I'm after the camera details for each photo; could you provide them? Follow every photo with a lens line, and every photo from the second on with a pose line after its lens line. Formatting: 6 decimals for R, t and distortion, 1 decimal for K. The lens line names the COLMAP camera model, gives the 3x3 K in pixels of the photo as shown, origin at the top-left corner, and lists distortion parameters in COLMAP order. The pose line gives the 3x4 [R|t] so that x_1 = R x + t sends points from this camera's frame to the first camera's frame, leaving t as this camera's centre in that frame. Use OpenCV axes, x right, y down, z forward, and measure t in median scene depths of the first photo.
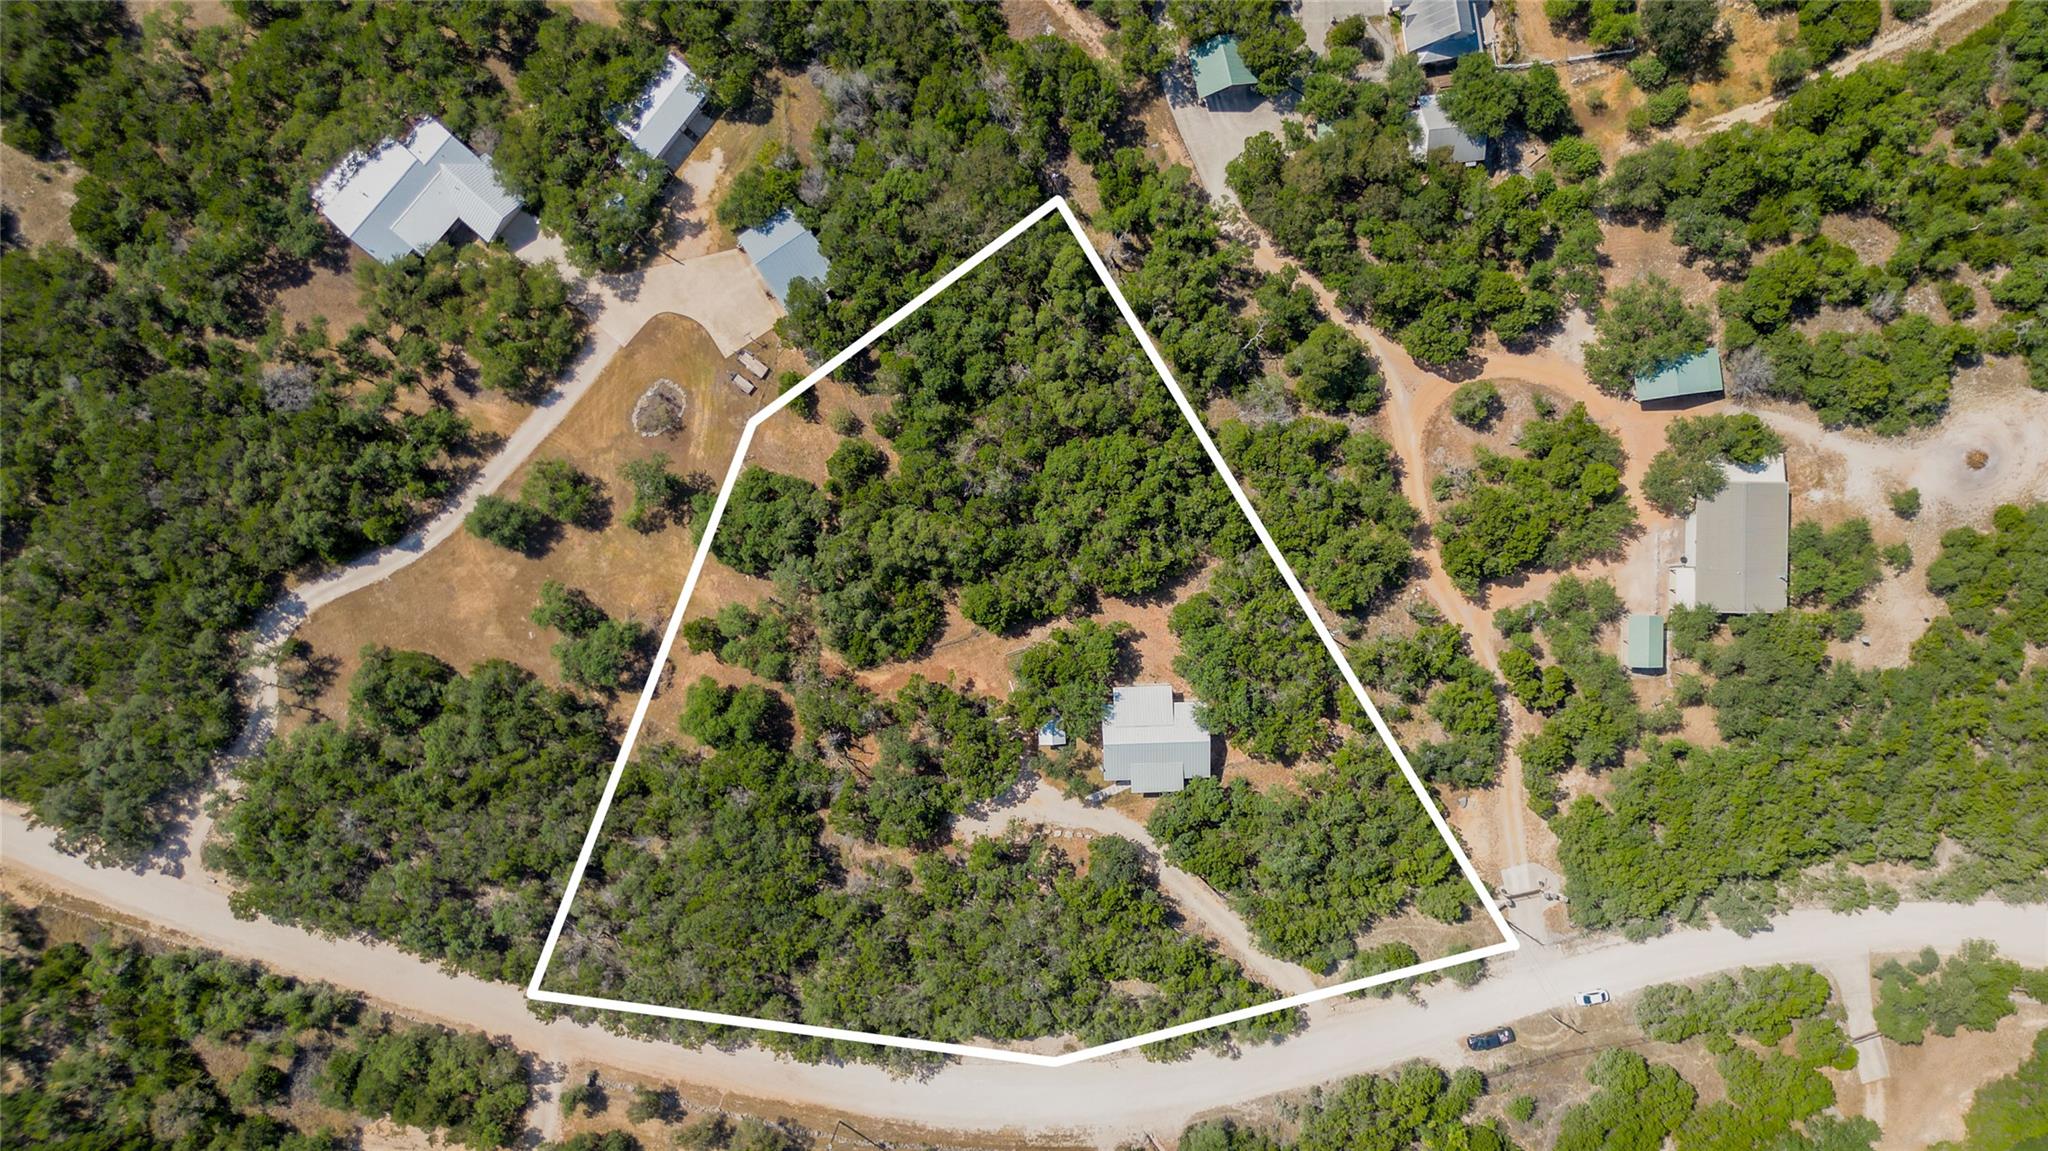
lens RADIAL K [[1462.8, 0, 1024.0], [0, 1462.8, 575.5], [0, 0, 1]] dist [0.165509, -0.447616]
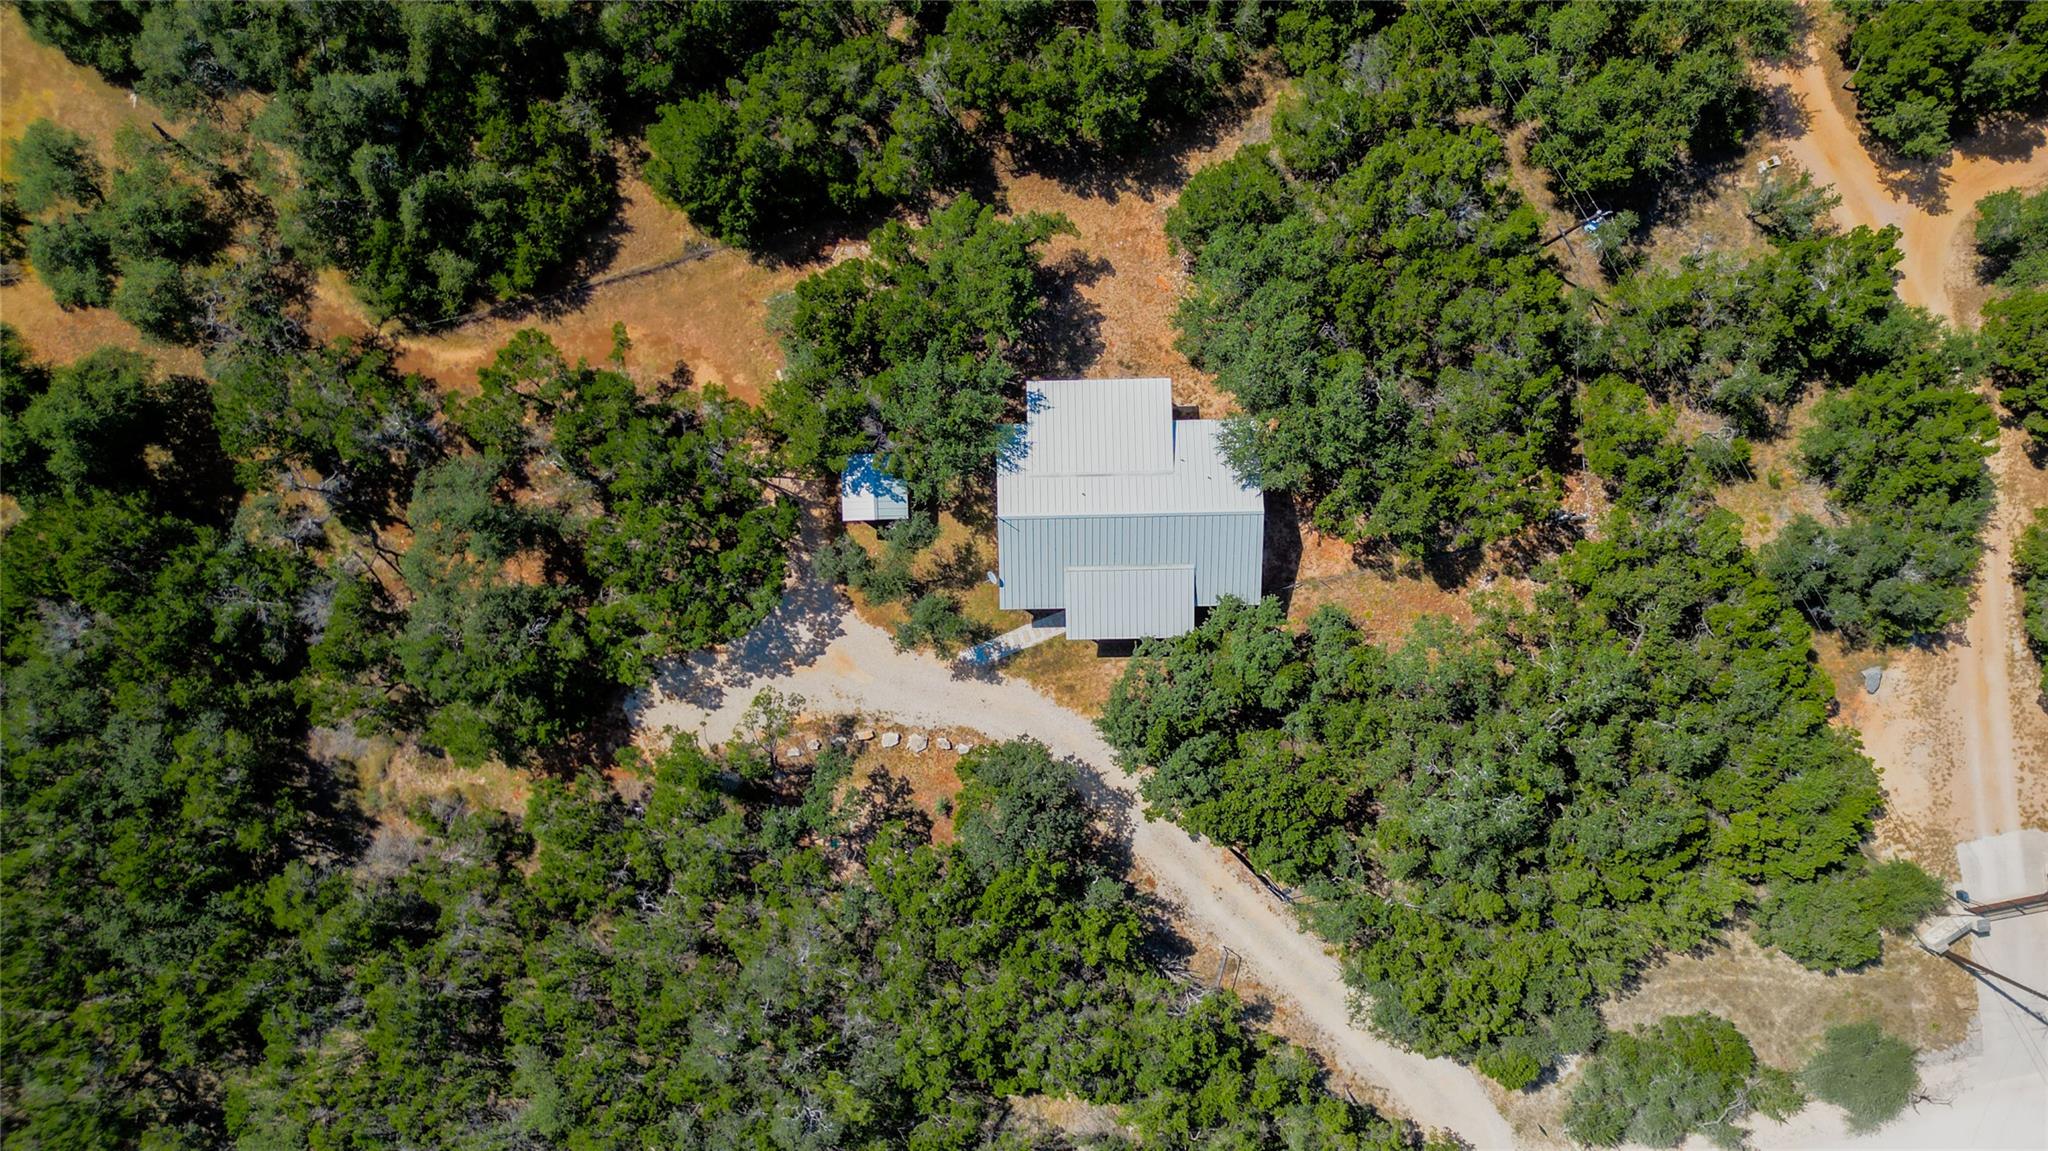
lens RADIAL K [[1510.1, 0, 1024.0], [0, 1510.1, 575.5], [0, 0, 1]] dist [0.085106, -0.106329]
pose [[0.999831, 0.016716, -0.007620, 0.064382], [-0.016648, 0.999822, 0.008933, 0.126612], [0.007768, -0.008805, 0.999931, 0.582852]]
